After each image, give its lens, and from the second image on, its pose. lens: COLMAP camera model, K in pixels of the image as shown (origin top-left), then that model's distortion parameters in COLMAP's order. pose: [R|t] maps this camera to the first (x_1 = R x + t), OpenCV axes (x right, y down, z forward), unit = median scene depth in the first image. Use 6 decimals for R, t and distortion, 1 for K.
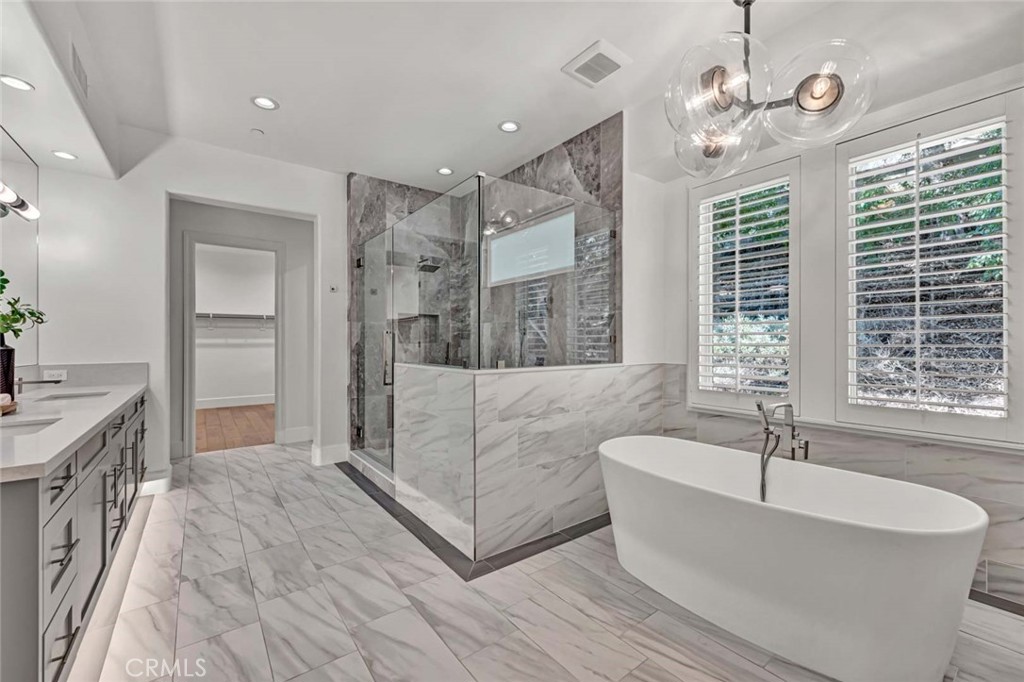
lens RADIAL K [[415.4, 0, 514.1], [0, 415.4, 341.2], [0, 0, 1]] dist [-0.005152, -0.000565]
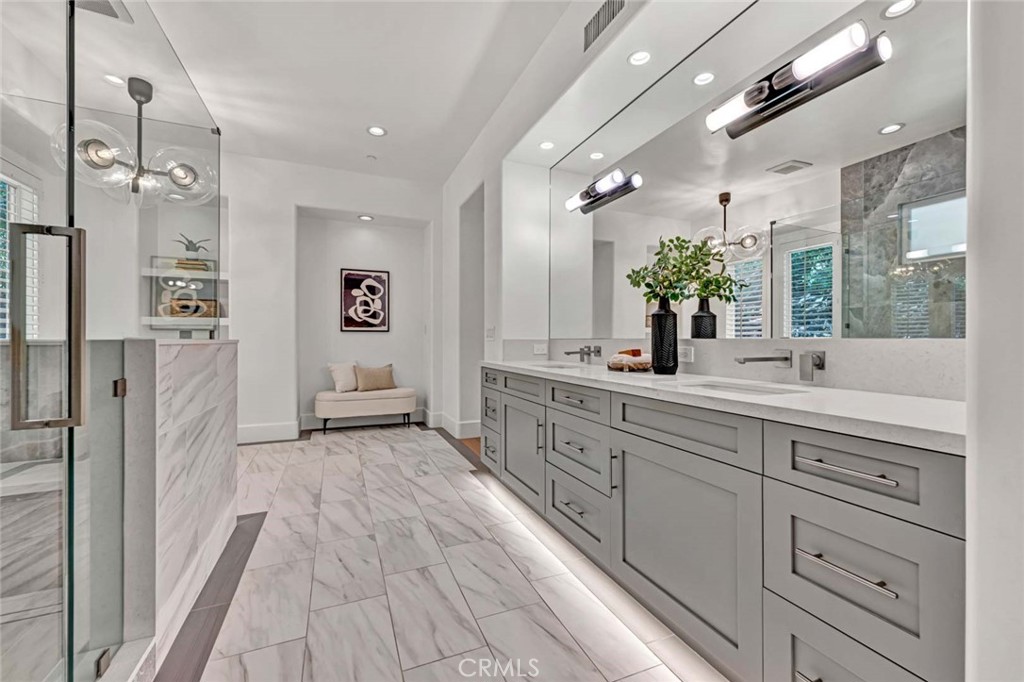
lens RADIAL K [[415.4, 0, 512.8], [0, 415.4, 341.0], [0, 0, 1]] dist [-0.005152, -0.000565]
pose [[-0.969182, 0.004851, 0.246299, -1.077092], [0.003643, 0.999979, -0.005360, 0.087667], [-0.246320, -0.004298, -0.969179, 1.938247]]
